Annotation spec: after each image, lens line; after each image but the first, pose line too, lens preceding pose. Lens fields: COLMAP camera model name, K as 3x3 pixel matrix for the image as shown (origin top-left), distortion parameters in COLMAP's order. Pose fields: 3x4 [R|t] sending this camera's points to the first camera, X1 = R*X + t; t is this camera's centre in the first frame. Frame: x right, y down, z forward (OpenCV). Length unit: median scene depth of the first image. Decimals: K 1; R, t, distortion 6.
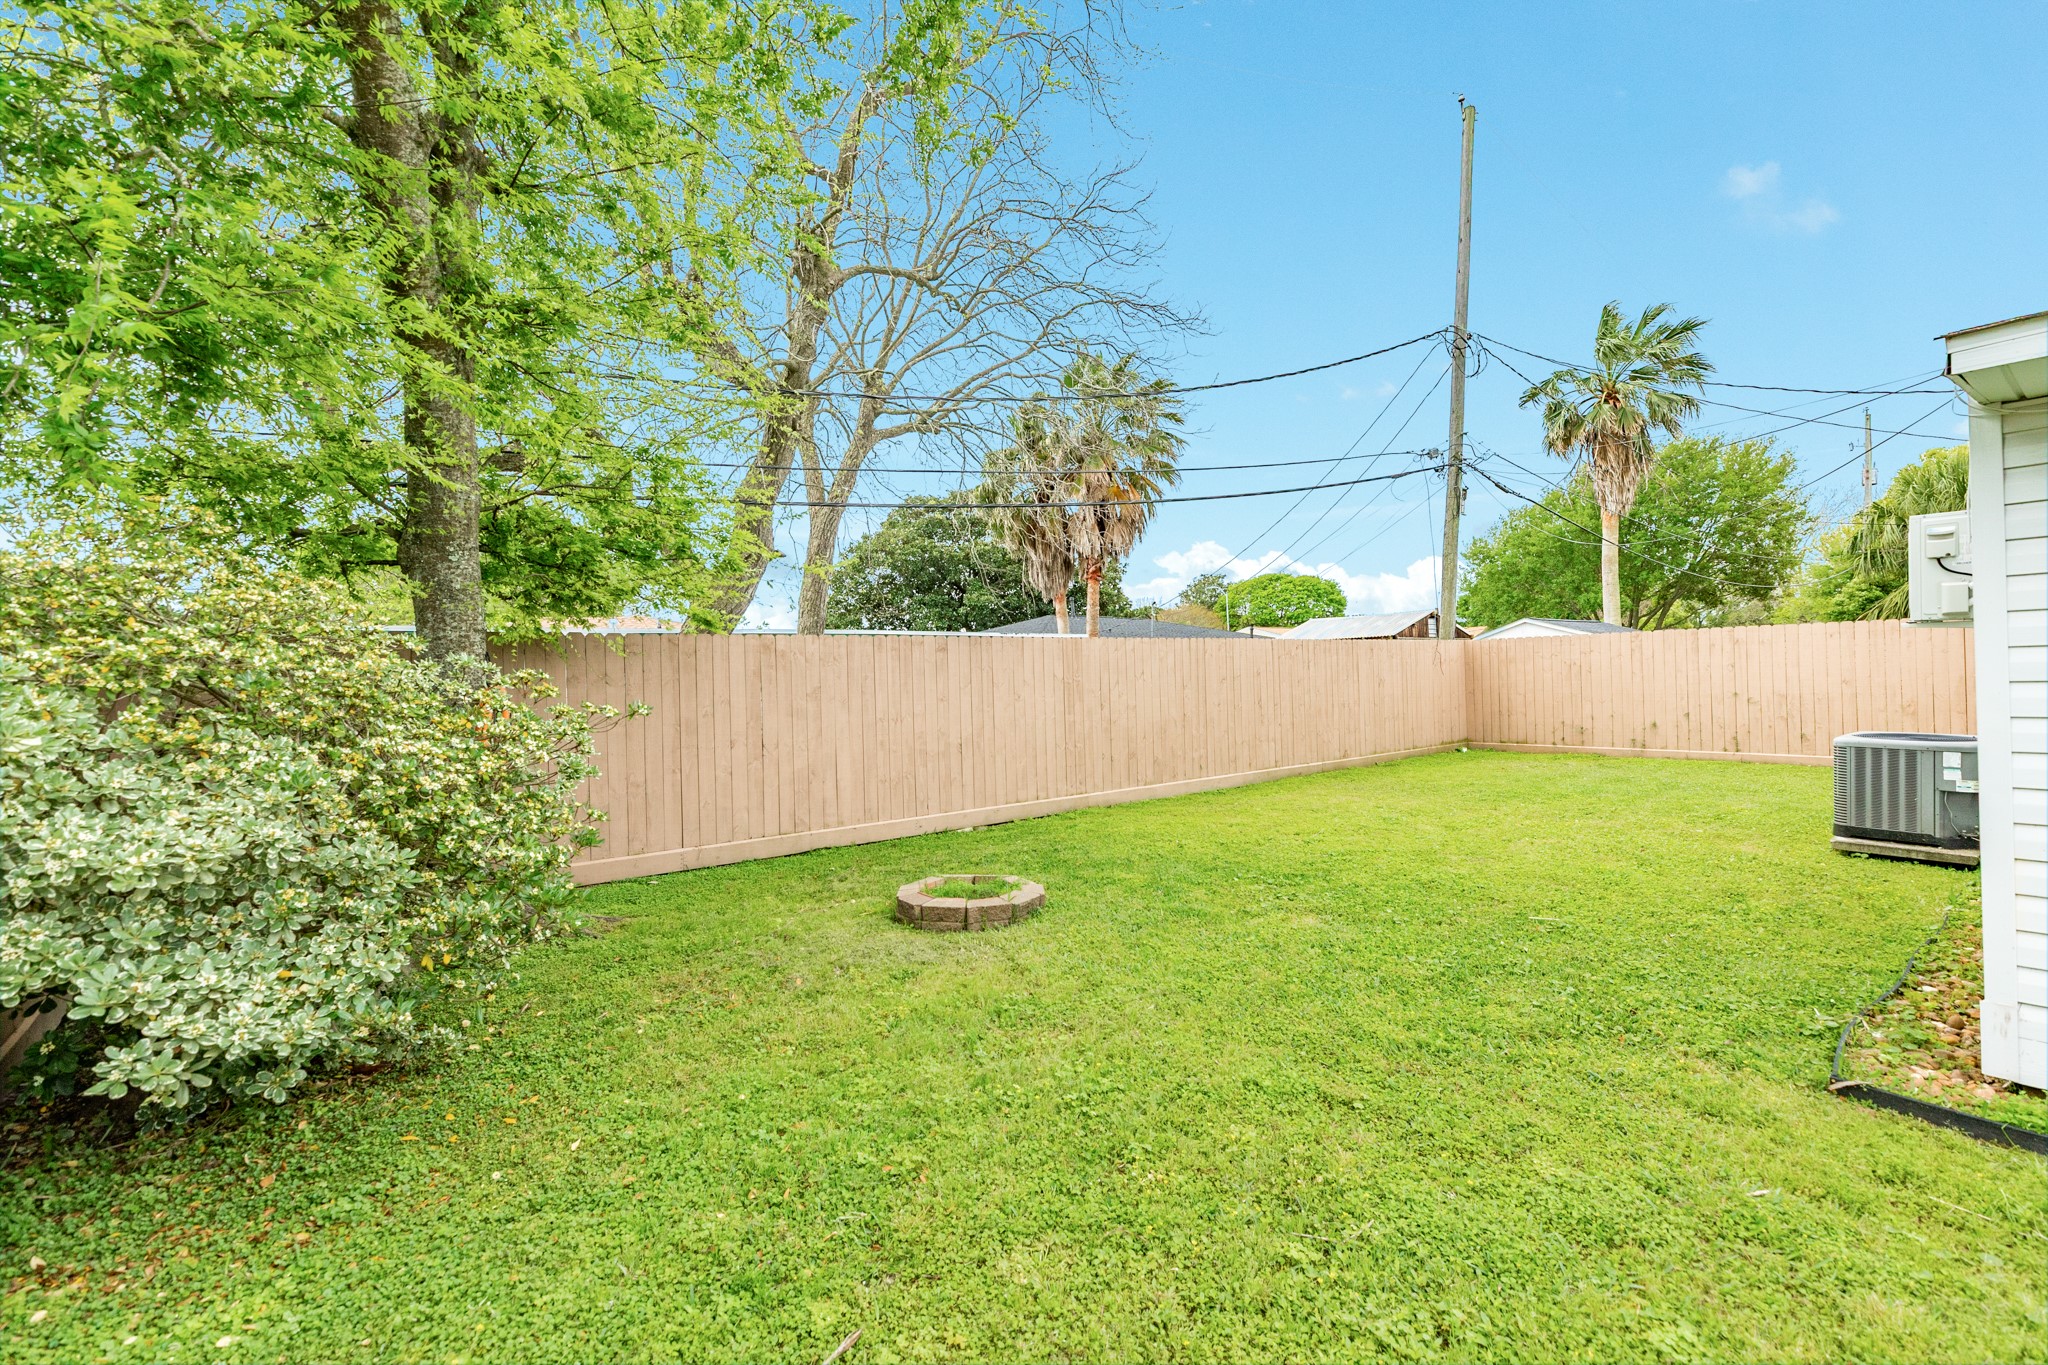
lens RADIAL K [[906.9, 0, 1029.2], [0, 906.9, 685.0], [0, 0, 1]] dist [0.020174, -0.000609]
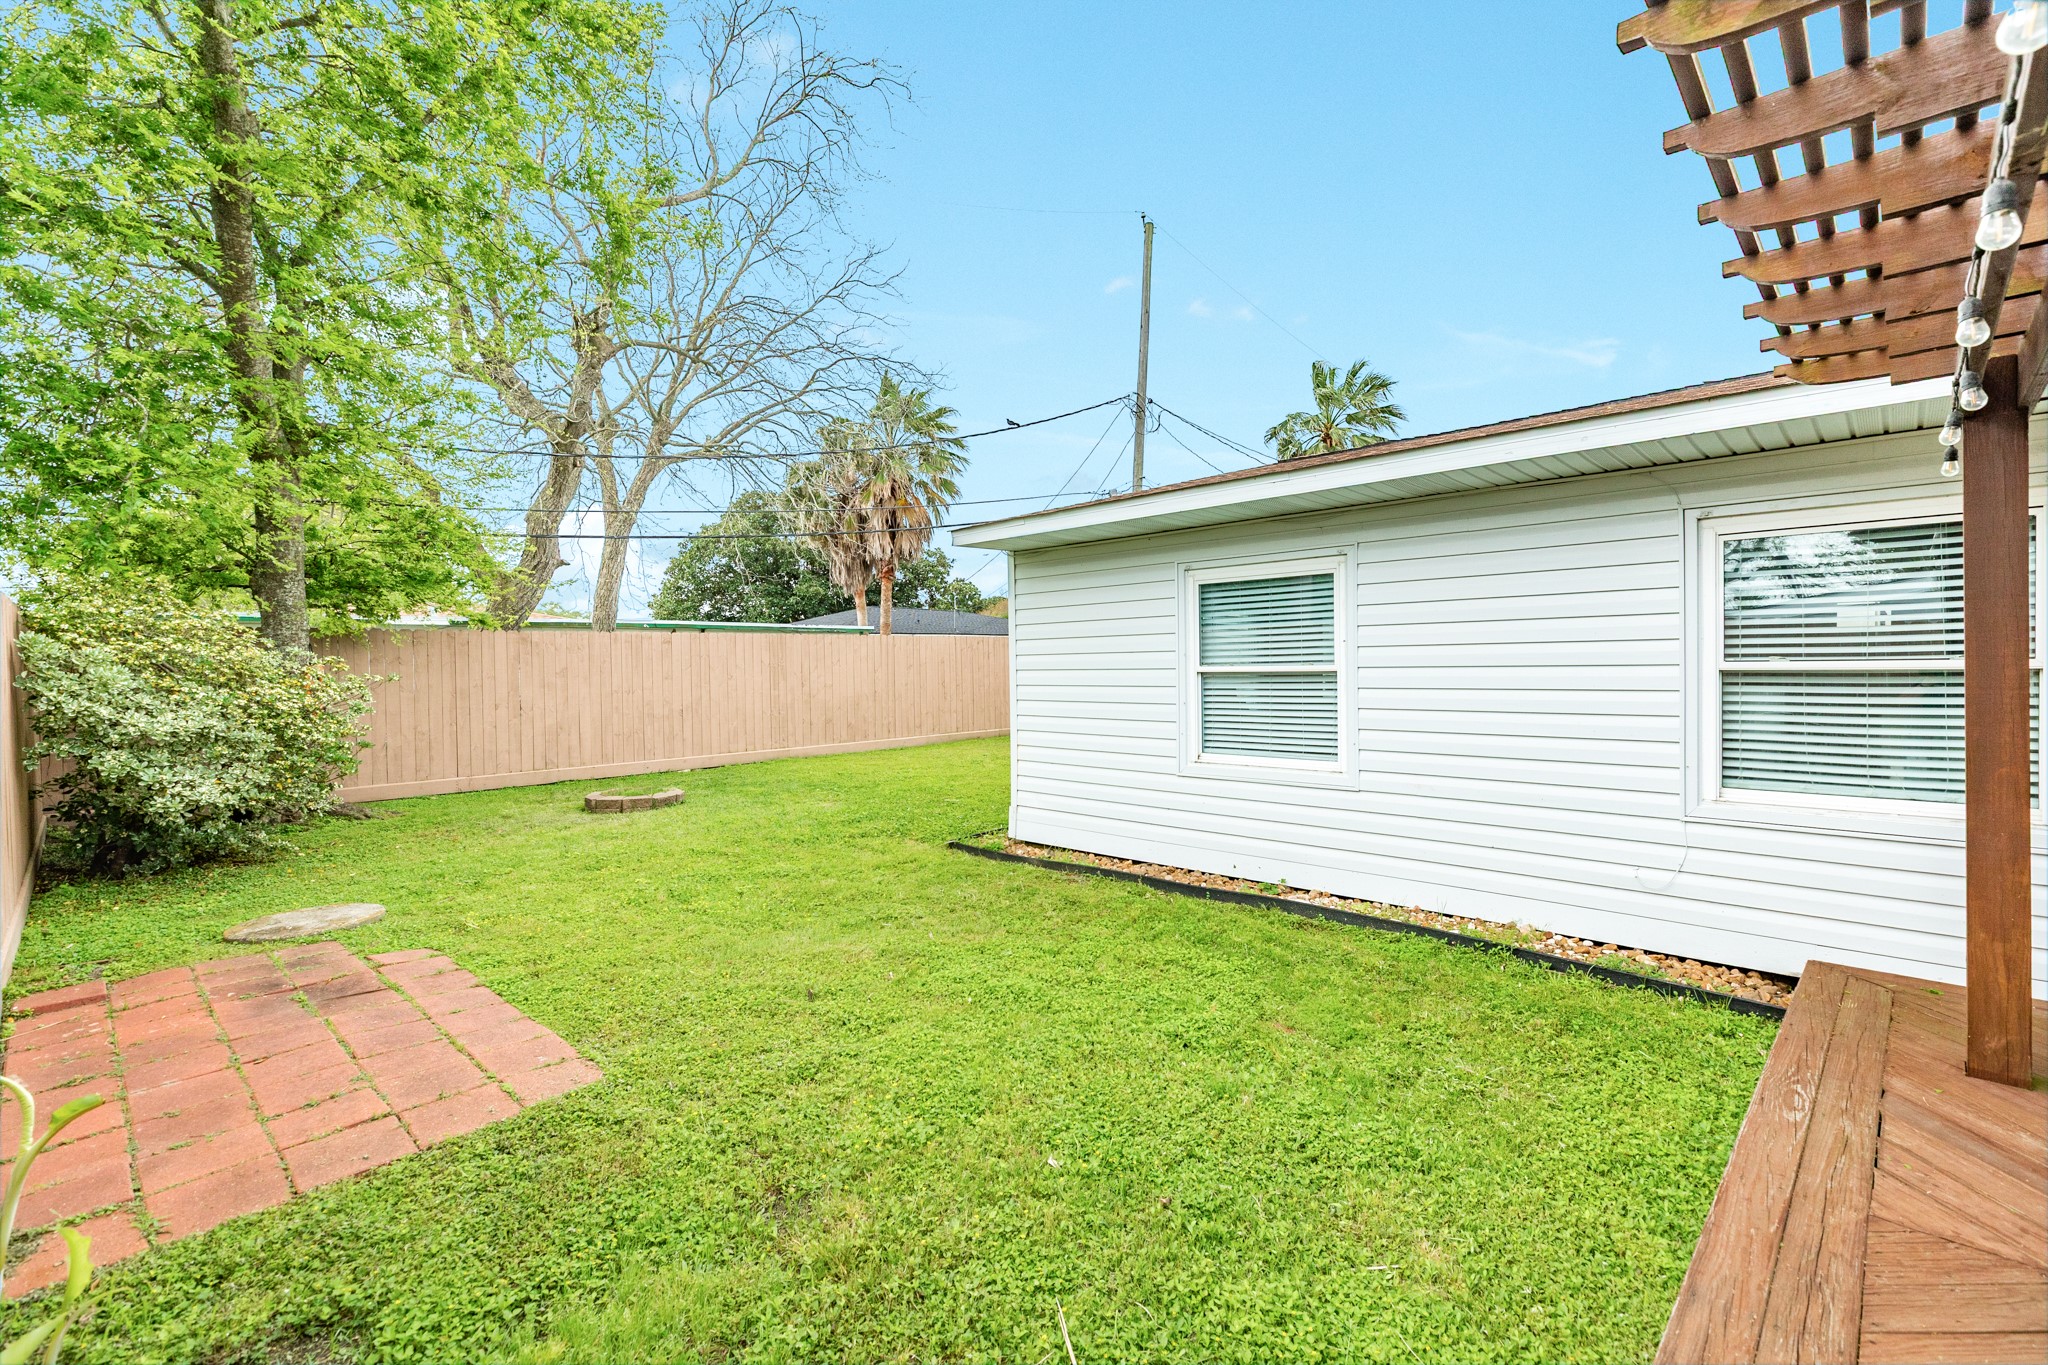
lens RADIAL K [[906.9, 0, 1018.2], [0, 906.9, 682.1], [0, 0, 1]] dist [0.020174, -0.000609]
pose [[0.992825, 0.008989, 0.119238, 0.327328], [-0.010508, 0.999871, 0.012116, -0.000323], [-0.119114, -0.013282, 0.992792, -0.544472]]
